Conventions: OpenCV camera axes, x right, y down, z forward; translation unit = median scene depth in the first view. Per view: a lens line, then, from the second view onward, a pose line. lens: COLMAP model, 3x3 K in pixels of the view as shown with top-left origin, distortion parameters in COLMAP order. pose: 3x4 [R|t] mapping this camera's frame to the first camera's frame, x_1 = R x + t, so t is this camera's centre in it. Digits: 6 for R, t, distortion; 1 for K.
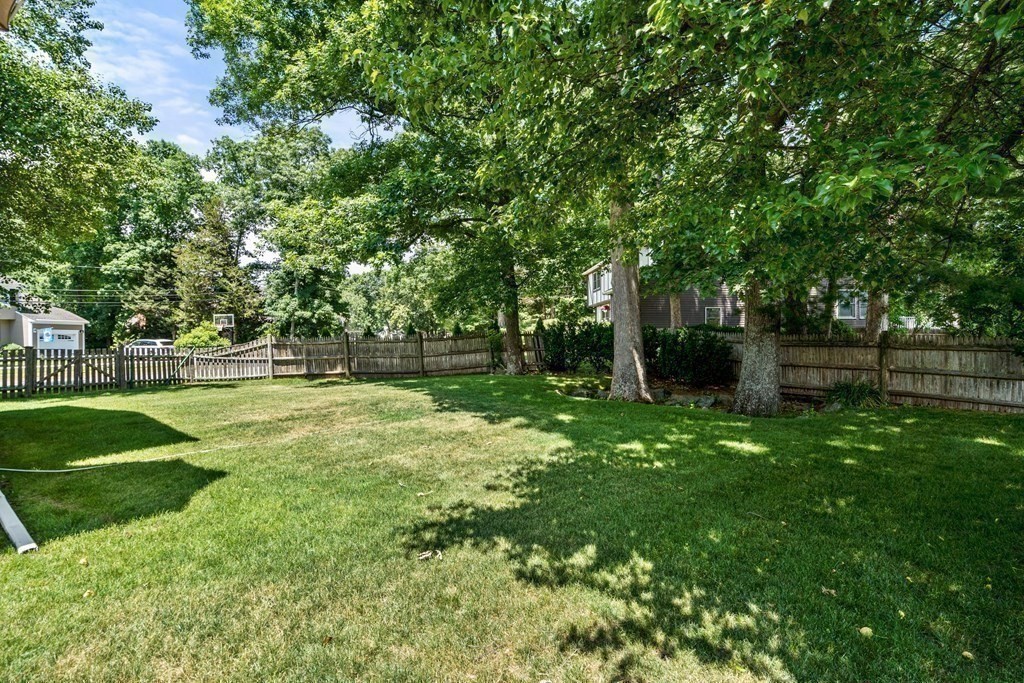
lens RADIAL K [[472.4, 0, 512.0], [0, 472.4, 341.5], [0, 0, 1]] dist [-0.002972, -0.000605]
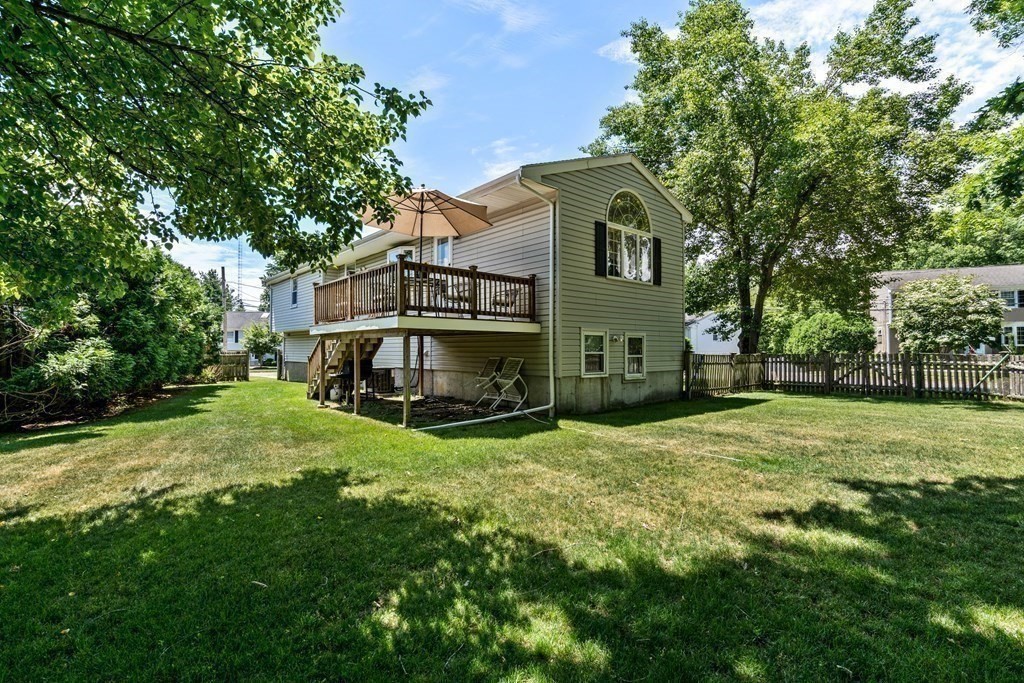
lens RADIAL K [[472.4, 0, 512.0], [0, 472.4, 341.5], [0, 0, 1]] dist [-0.002972, -0.000605]
pose [[-0.294096, -0.009830, -0.955725, 0.298501], [0.001853, 0.999939, -0.010855, -0.000621], [0.955774, -0.004964, -0.294060, 0.531254]]
